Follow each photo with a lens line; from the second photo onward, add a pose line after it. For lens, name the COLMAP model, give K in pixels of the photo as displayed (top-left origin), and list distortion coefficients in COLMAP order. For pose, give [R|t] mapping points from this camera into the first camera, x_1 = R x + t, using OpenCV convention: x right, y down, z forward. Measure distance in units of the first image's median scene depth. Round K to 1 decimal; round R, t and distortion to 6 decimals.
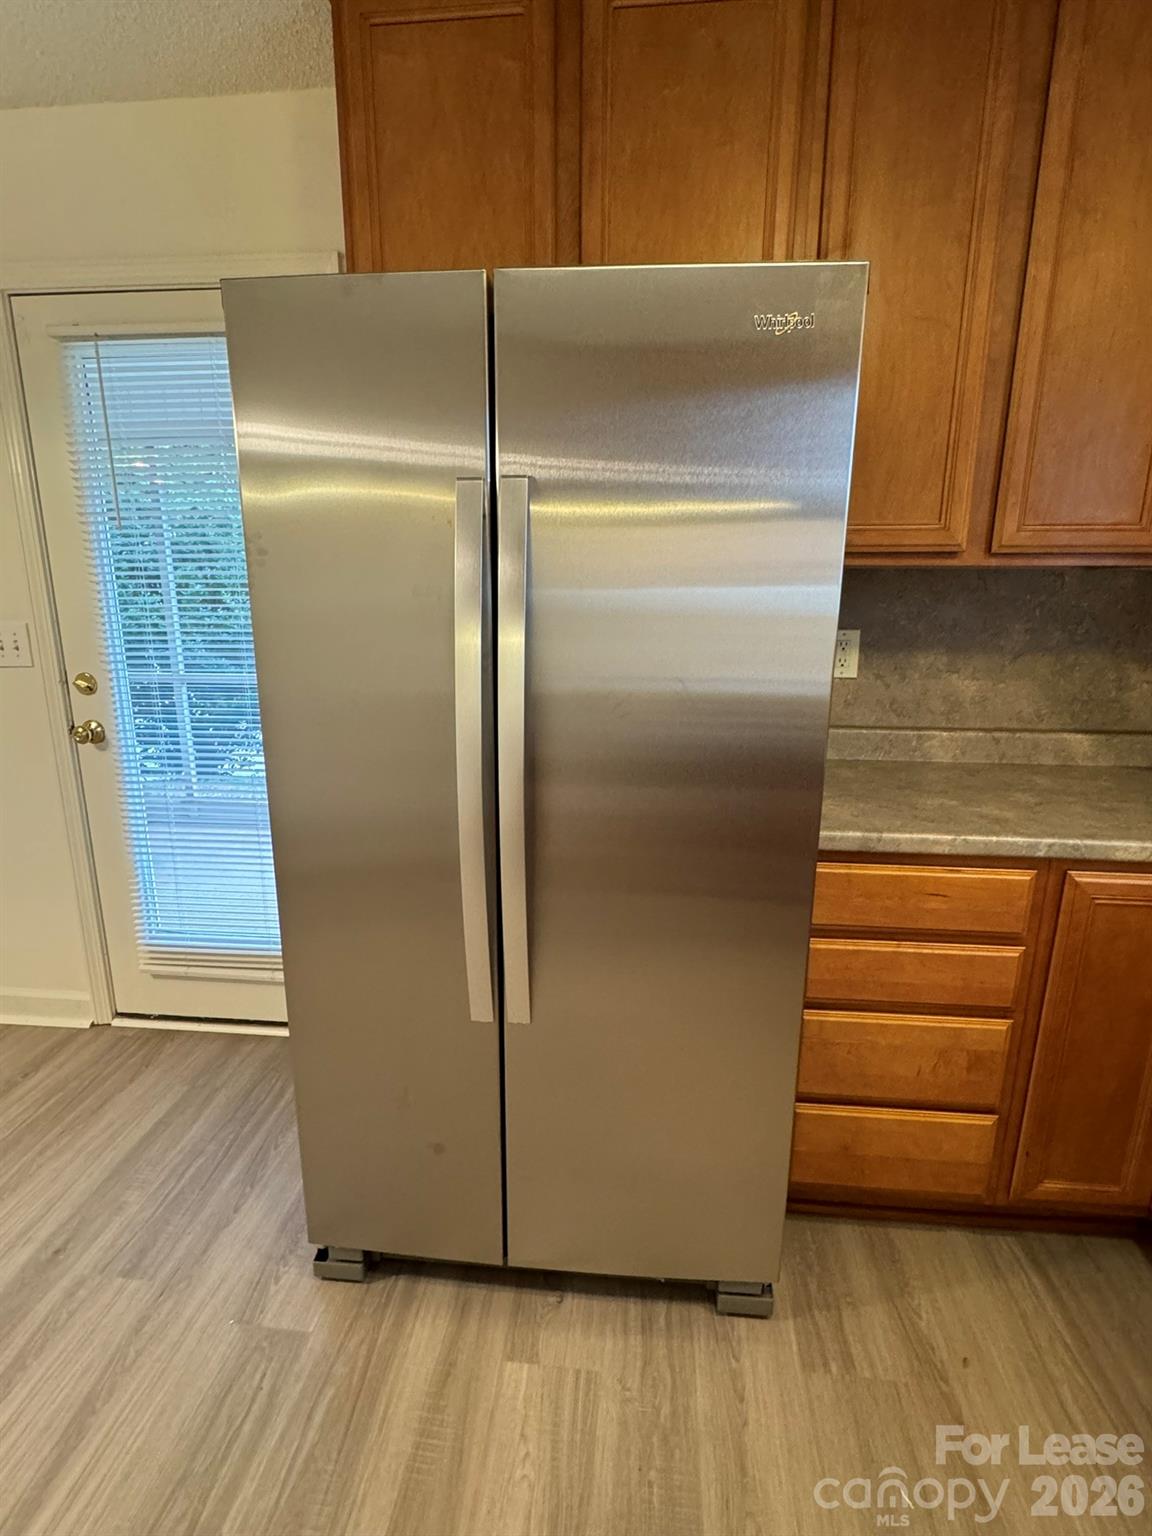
lens RADIAL K [[752.9, 0, 577.0], [0, 752.9, 766.0], [0, 0, 1]] dist [-0.006892, -0.000856]
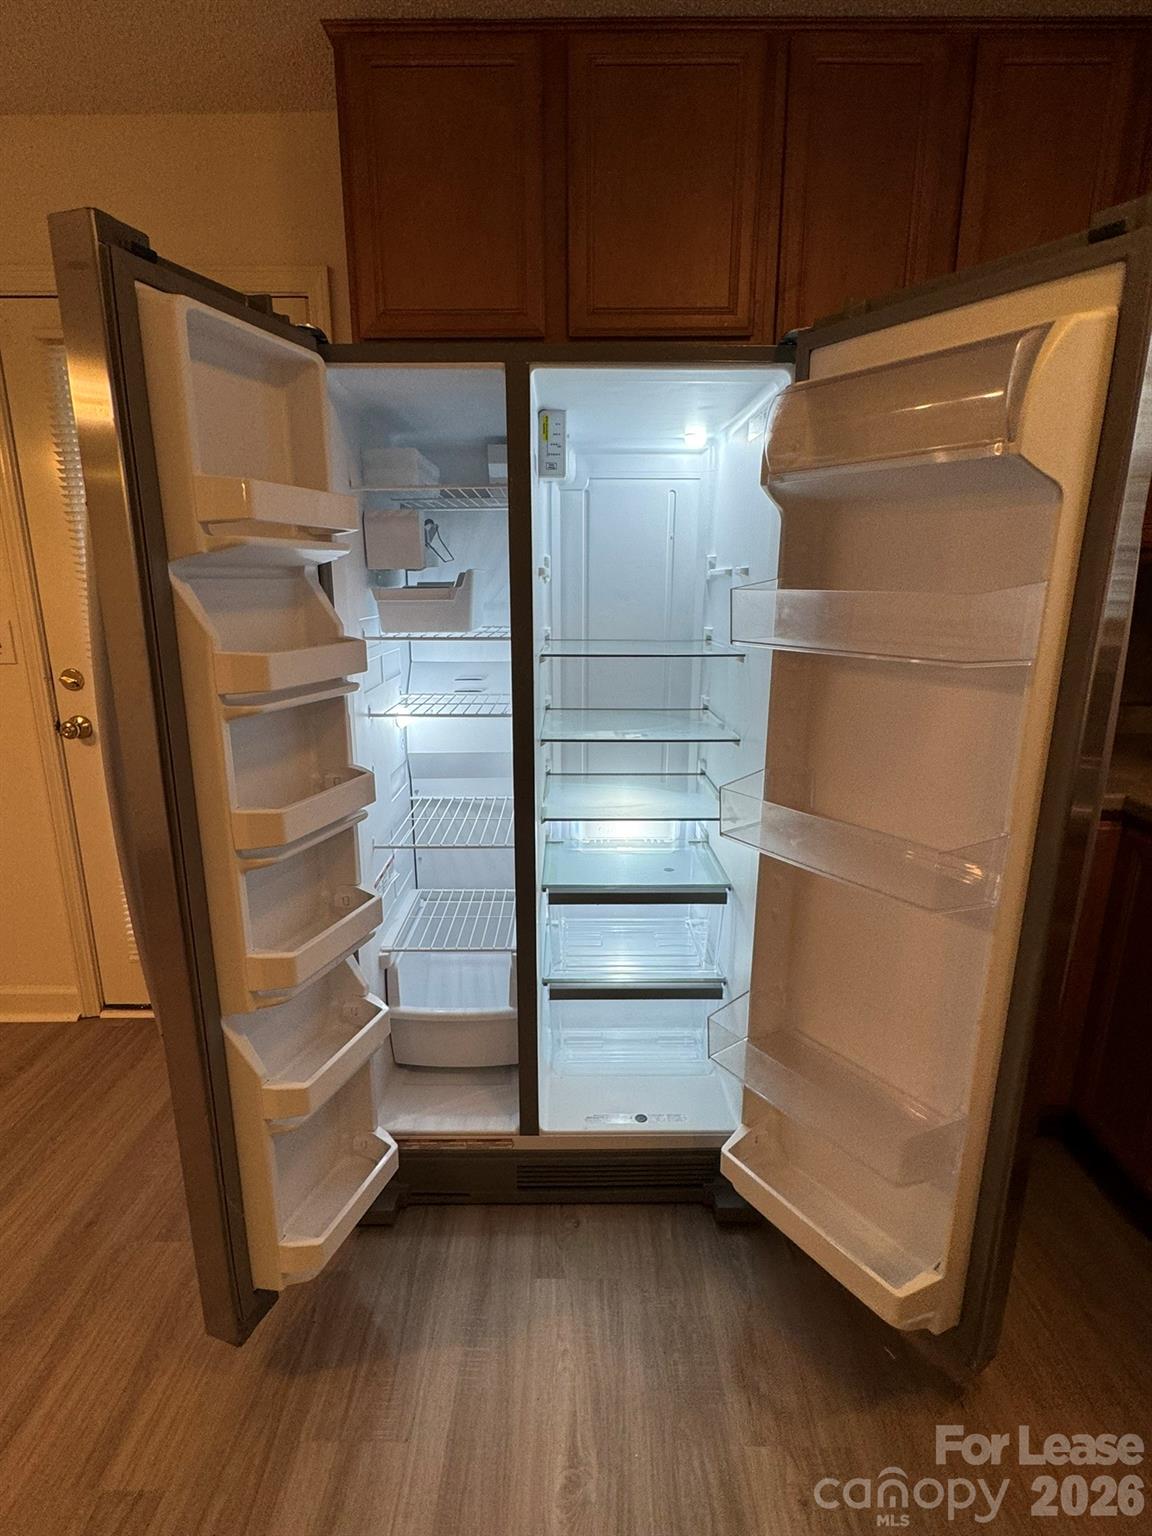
lens RADIAL K [[752.9, 0, 575.3], [0, 752.9, 758.0], [0, 0, 1]] dist [-0.006892, -0.000856]
pose [[0.995253, -0.028435, 0.093076, -0.076843], [0.028395, 0.999595, 0.001758, 0.013956], [-0.093089, 0.000893, 0.995657, -0.075425]]
